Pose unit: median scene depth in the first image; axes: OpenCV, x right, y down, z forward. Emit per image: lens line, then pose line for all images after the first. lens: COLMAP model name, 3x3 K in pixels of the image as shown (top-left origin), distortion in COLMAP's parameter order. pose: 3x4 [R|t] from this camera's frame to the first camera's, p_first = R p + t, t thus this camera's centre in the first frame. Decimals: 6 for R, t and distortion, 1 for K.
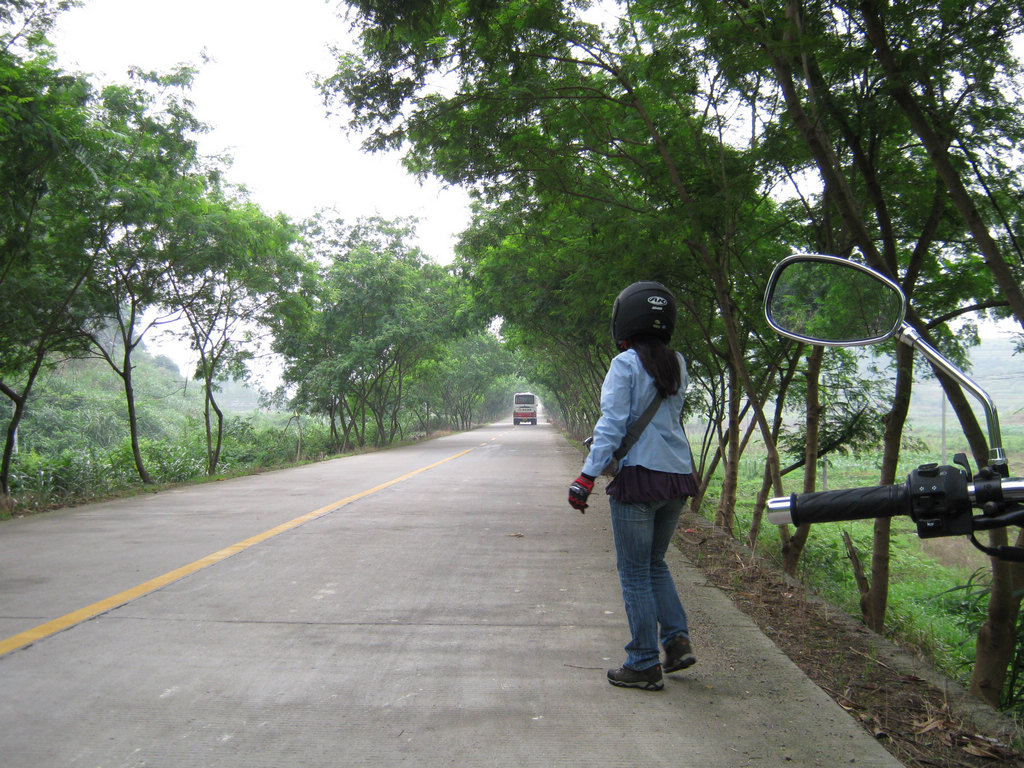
lens RADIAL K [[1141.6, 0, 492.5], [0, 1141.6, 417.1], [0, 0, 1]] dist [-0.113890, -0.004153]
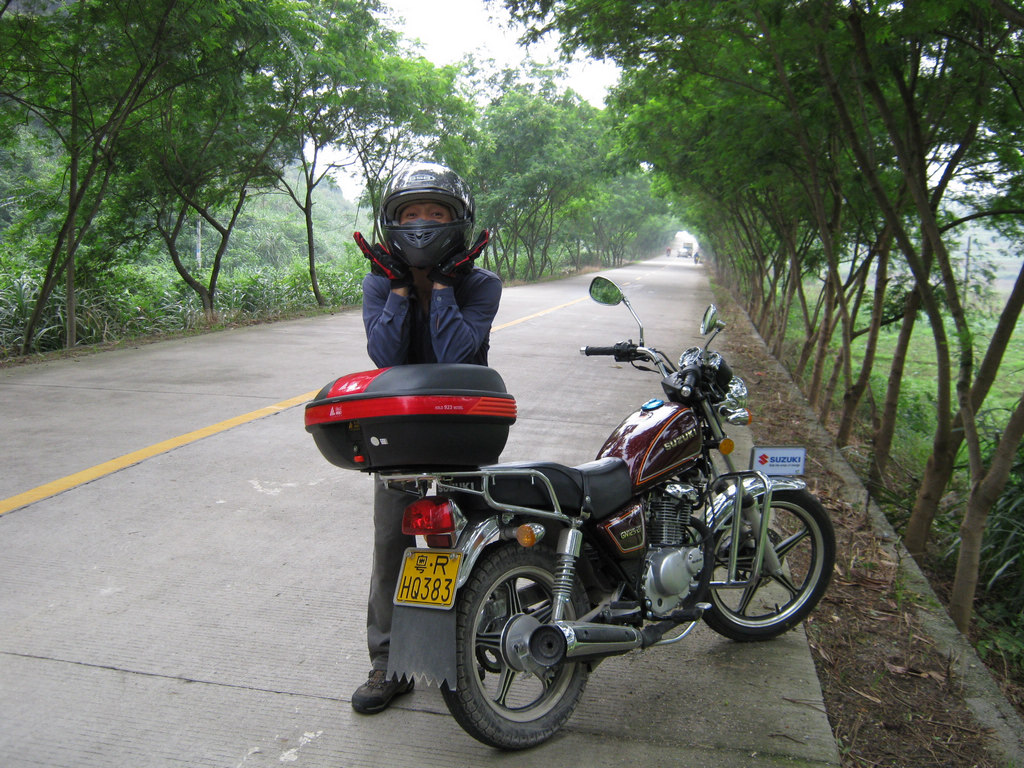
lens RADIAL K [[1138.6, 0, 509.1], [0, 1138.6, 347.2], [0, 0, 1]] dist [-0.113645, 0.065912]
pose [[0.991157, 0.065553, -0.115369, 0.018182], [-0.055431, 0.994500, 0.088862, -0.009840], [0.120560, -0.081681, 0.989340, -0.107132]]
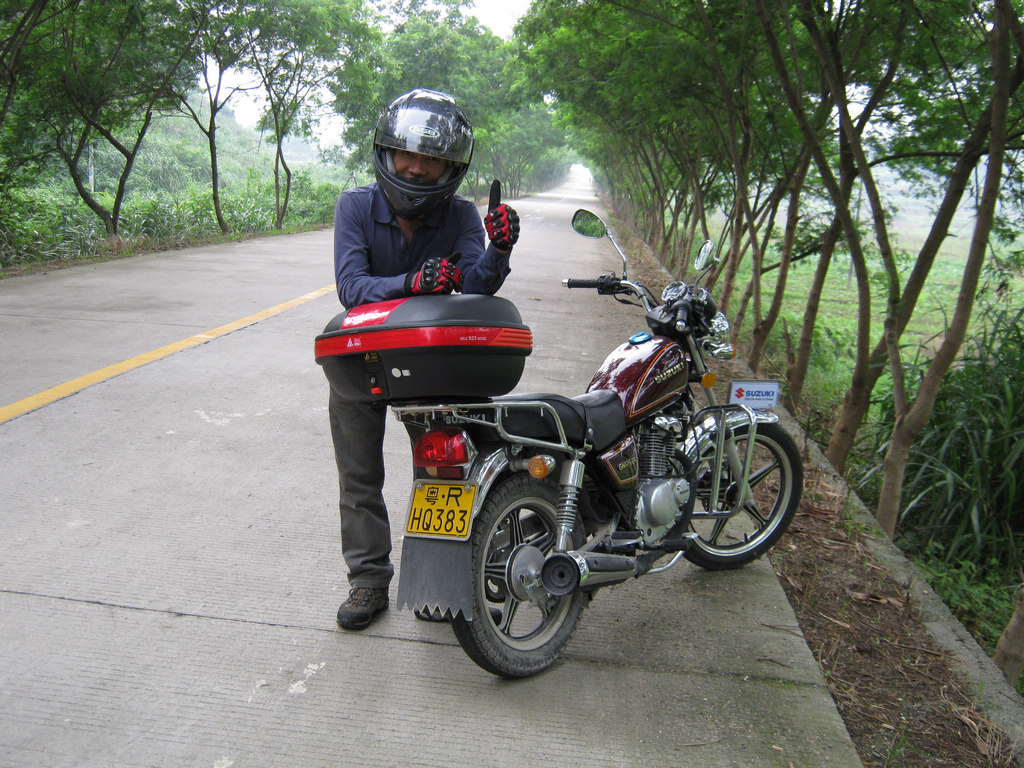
lens RADIAL K [[1138.6, 0, 509.1], [0, 1138.6, 347.2], [0, 0, 1]] dist [-0.113645, 0.065912]
pose [[0.996458, 0.082295, -0.017294, 0.006858], [-0.079006, 0.986614, 0.142654, -0.009145], [0.028802, -0.140782, 0.989622, -0.107684]]
